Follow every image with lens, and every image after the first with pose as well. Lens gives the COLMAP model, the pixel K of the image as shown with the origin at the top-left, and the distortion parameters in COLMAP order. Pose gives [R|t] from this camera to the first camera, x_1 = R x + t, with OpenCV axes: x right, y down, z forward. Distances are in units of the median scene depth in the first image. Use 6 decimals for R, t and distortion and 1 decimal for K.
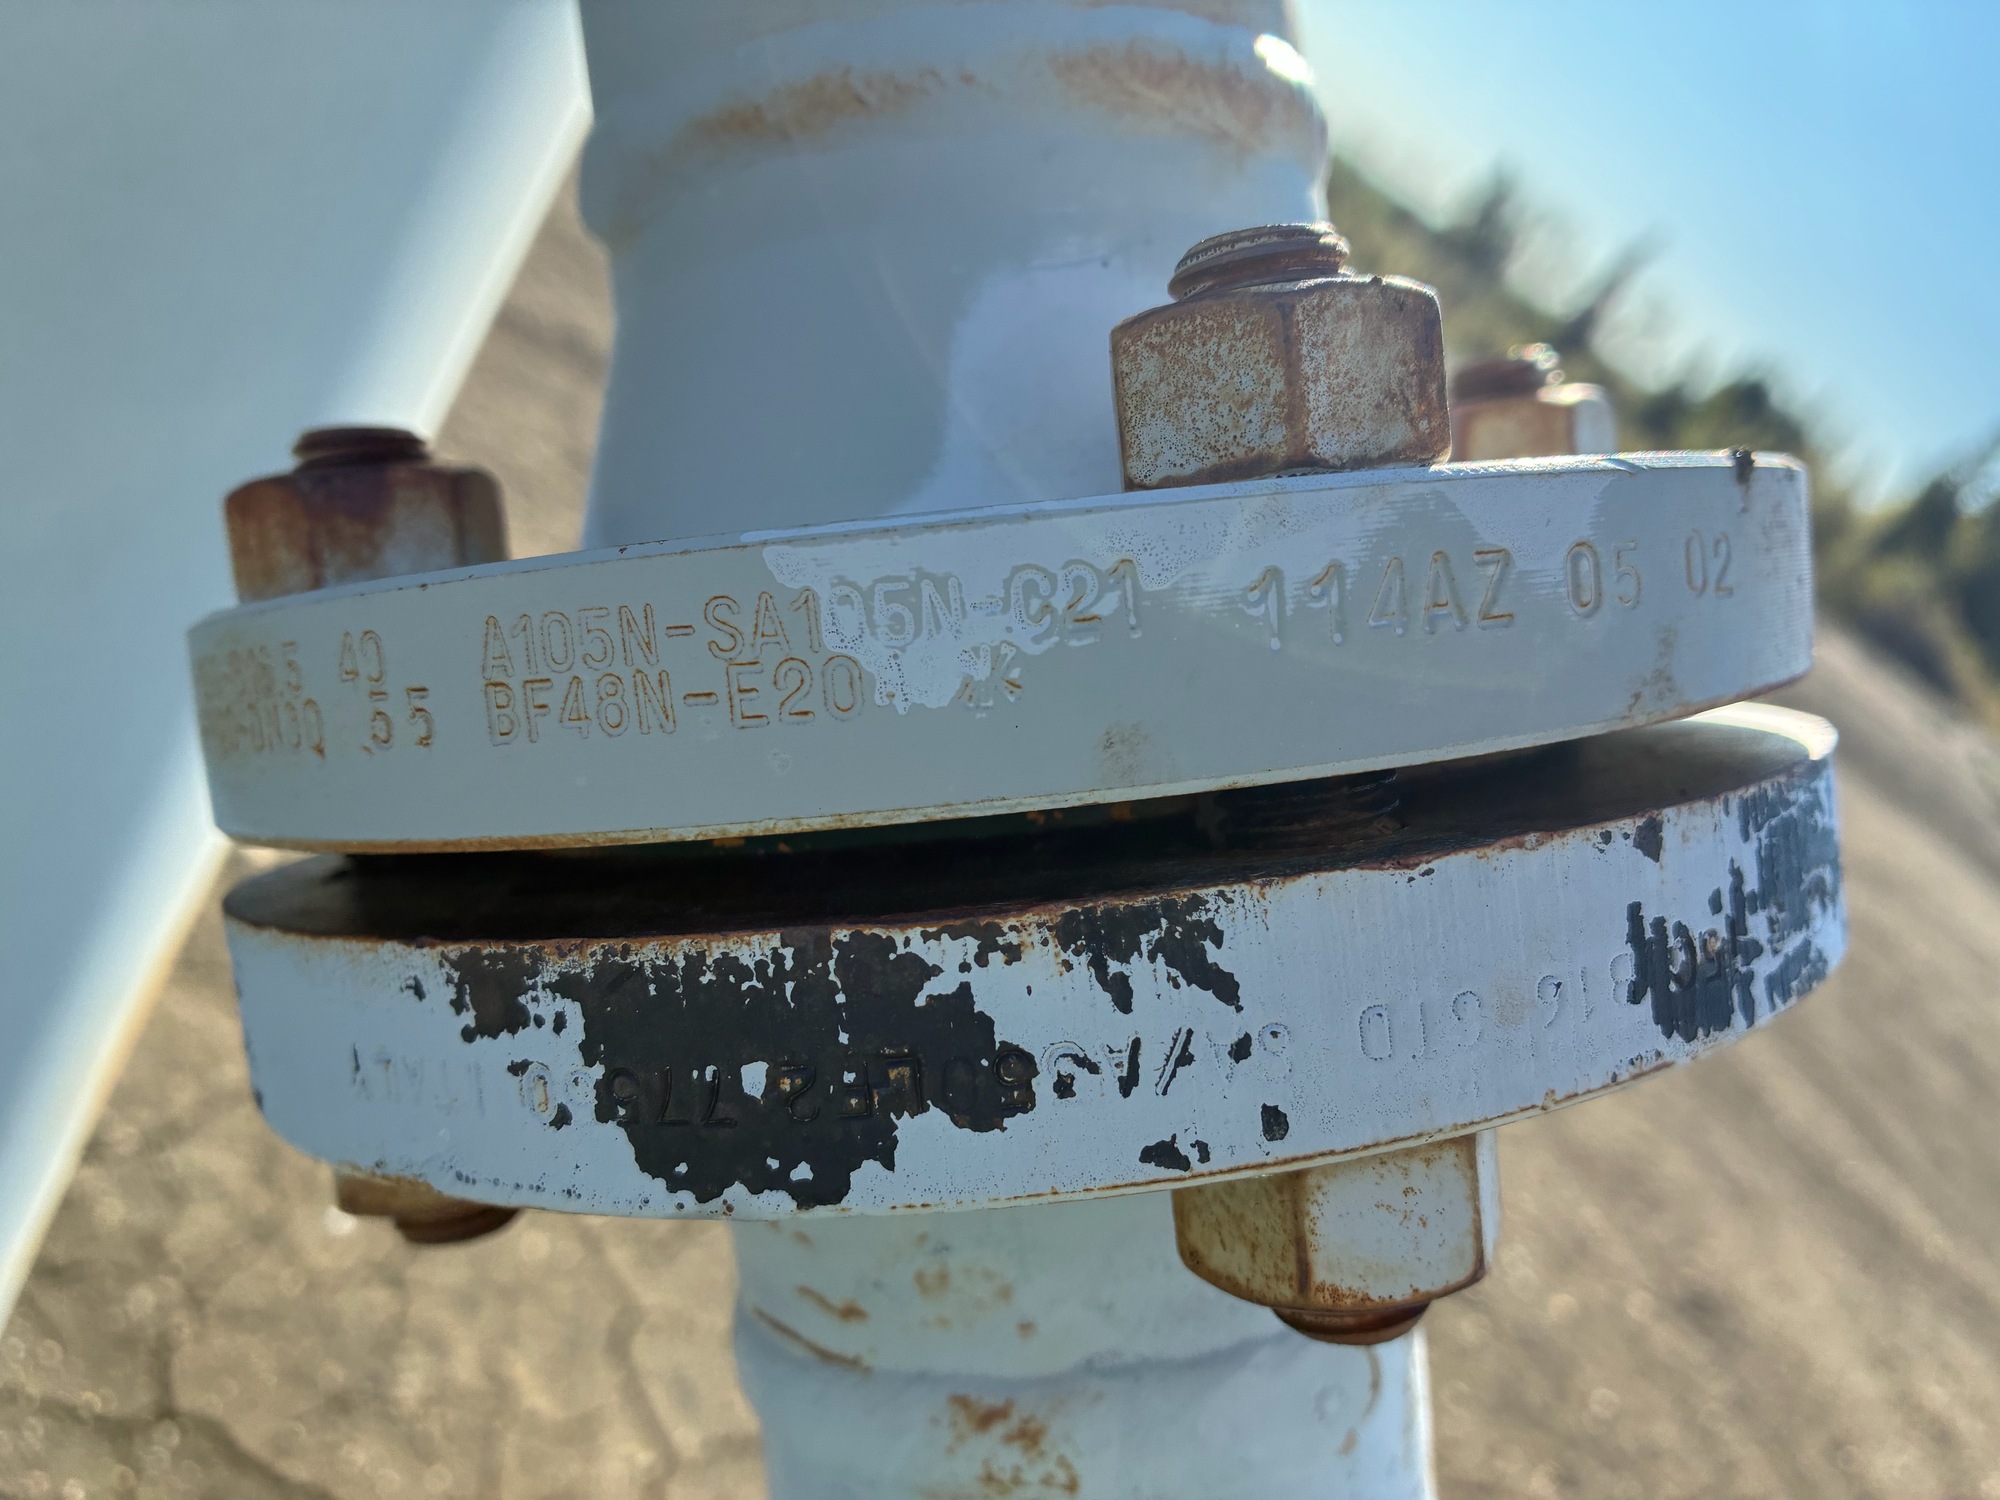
lens RADIAL K [[1522.0, 0, 1172.7], [0, 1522.0, 718.9], [0, 0, 1]] dist [0.053595, -0.107711]
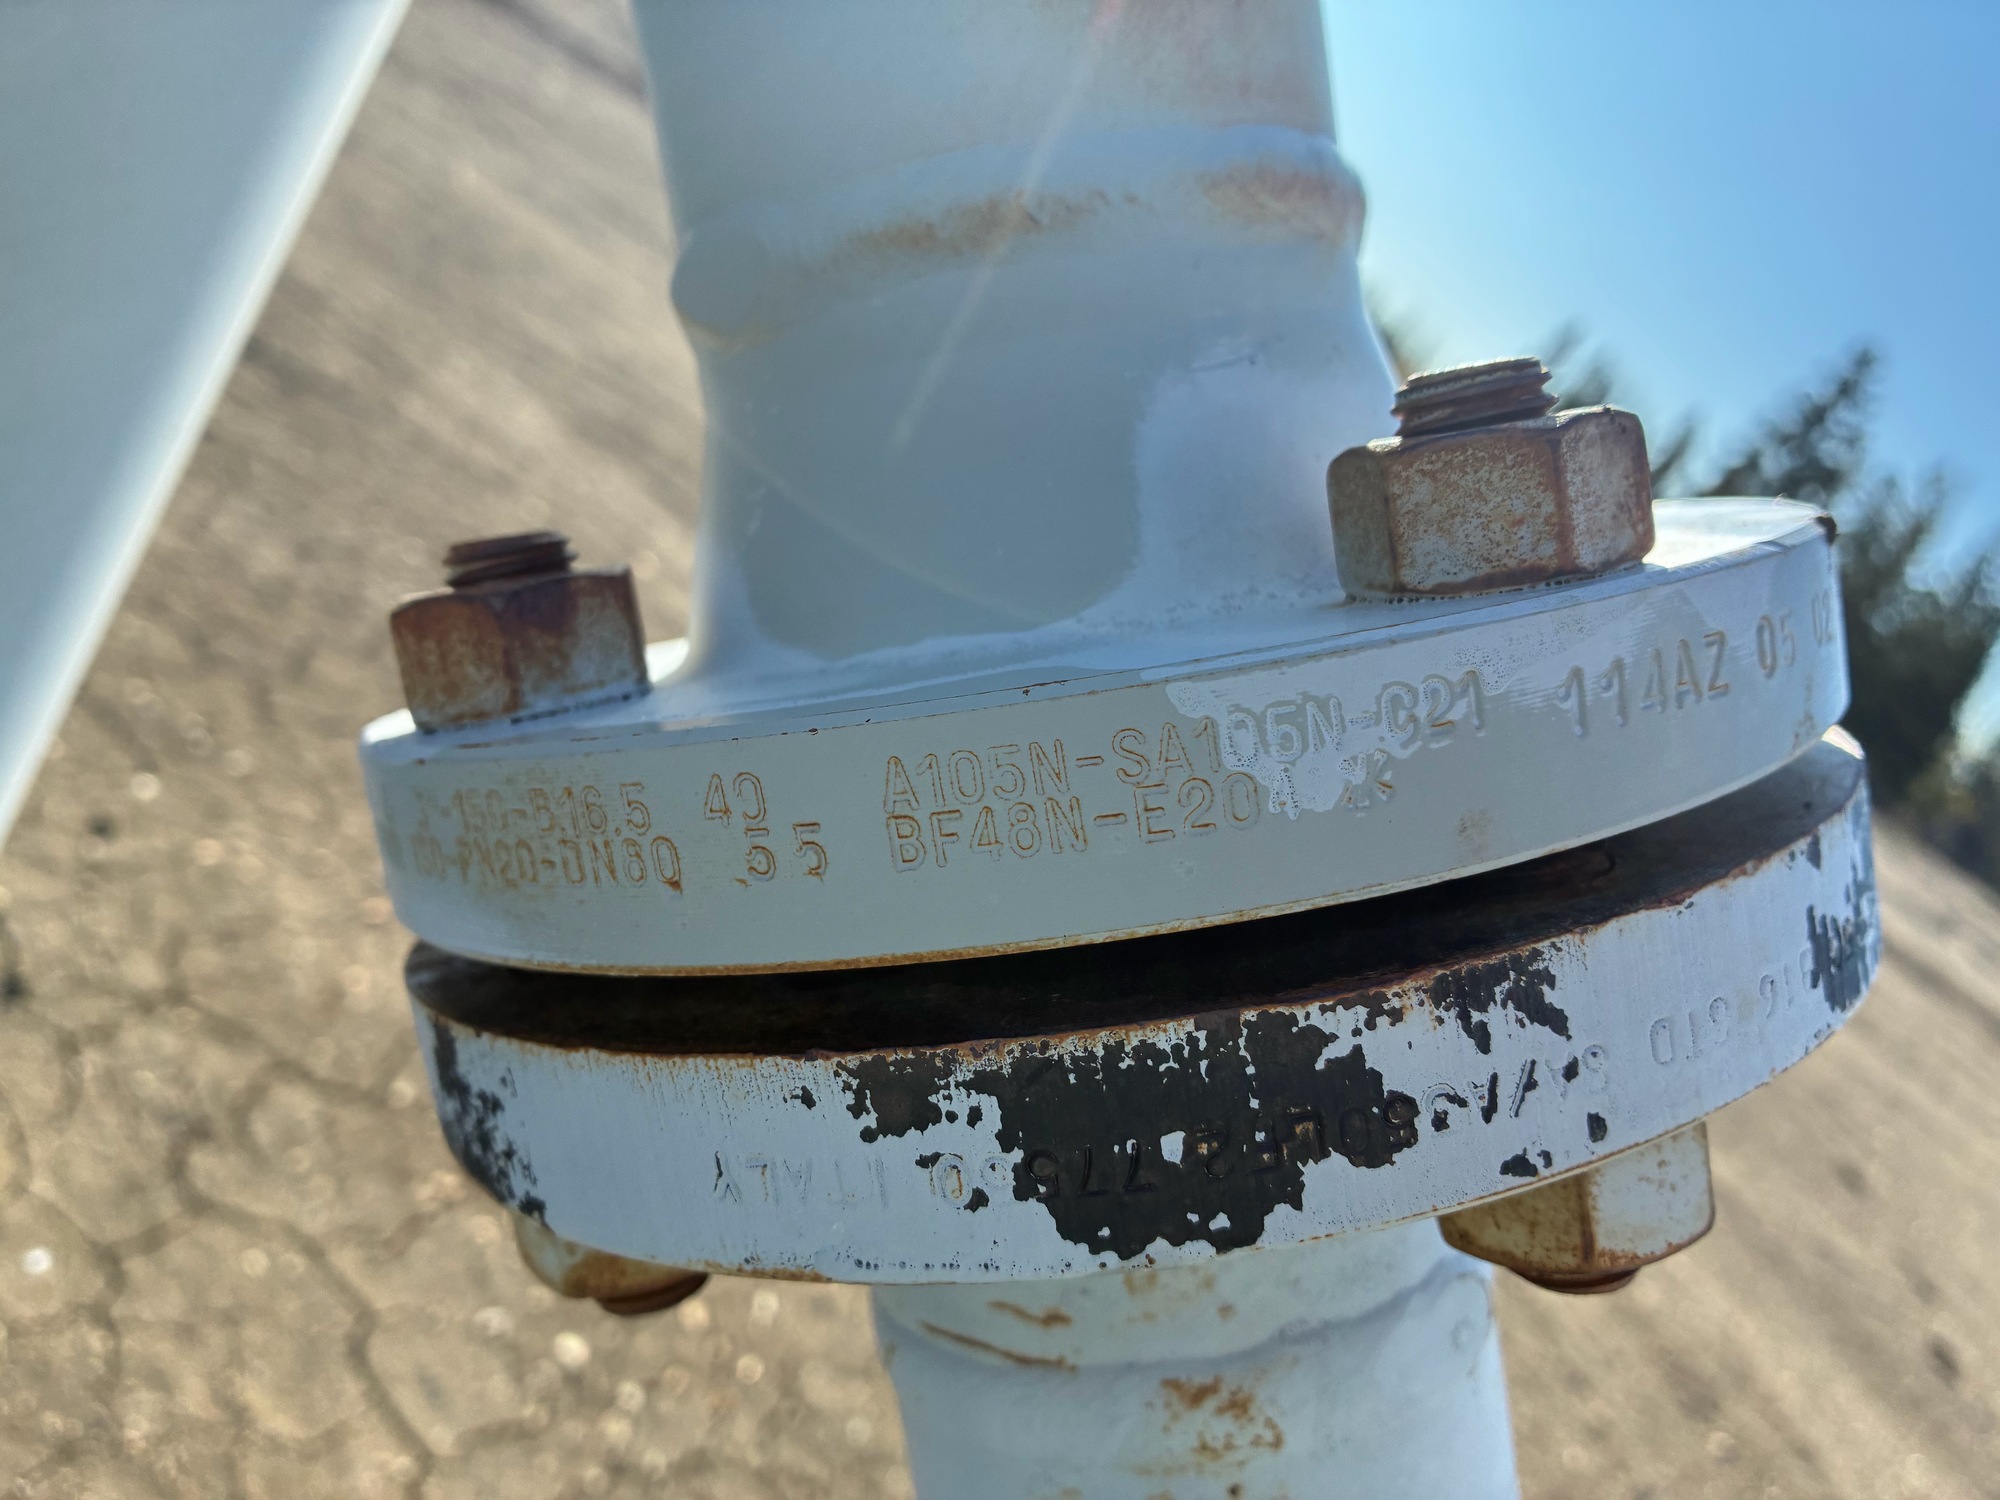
lens RADIAL K [[1494.1, 0, 1115.2], [0, 1494.1, 679.5], [0, 0, 1]] dist [0.044694, -0.080315]
pose [[0.979025, -0.071164, 0.190908, -0.485582], [0.065871, 0.997251, 0.033937, -0.146114], [-0.192798, -0.020650, 0.981021, -0.074708]]
